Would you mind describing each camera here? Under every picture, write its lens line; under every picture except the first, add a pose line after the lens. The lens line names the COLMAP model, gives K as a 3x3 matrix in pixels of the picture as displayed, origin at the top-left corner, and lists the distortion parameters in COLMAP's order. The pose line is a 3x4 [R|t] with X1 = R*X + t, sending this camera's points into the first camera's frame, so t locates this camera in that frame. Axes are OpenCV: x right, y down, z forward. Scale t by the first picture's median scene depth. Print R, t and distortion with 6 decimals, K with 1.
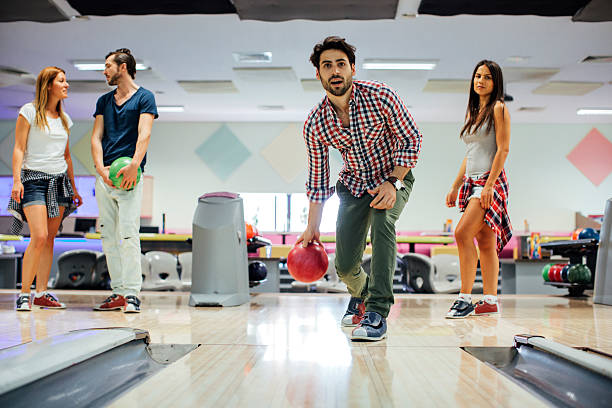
lens RADIAL K [[892.1, 0, 306.0], [0, 892.1, 204.0], [0, 0, 1]] dist [-0.181116, 0.444036]
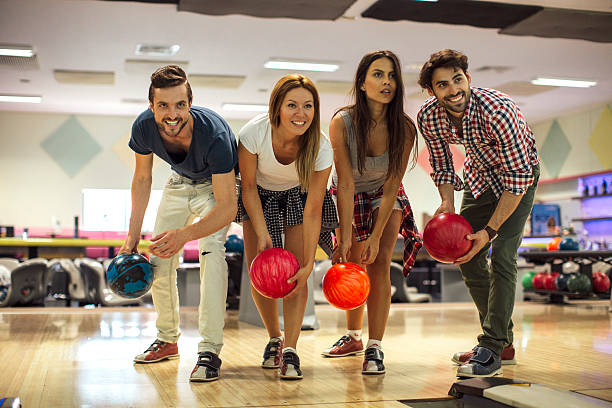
lens RADIAL K [[892.1, 0, 306.0], [0, 892.1, 204.0], [0, 0, 1]] dist [-0.181116, 0.444036]
pose [[0.960436, 0.008642, 0.278367, -0.203339], [-0.011307, 0.999904, 0.007968, -0.013050], [-0.278271, -0.010800, 0.960442, 0.061646]]
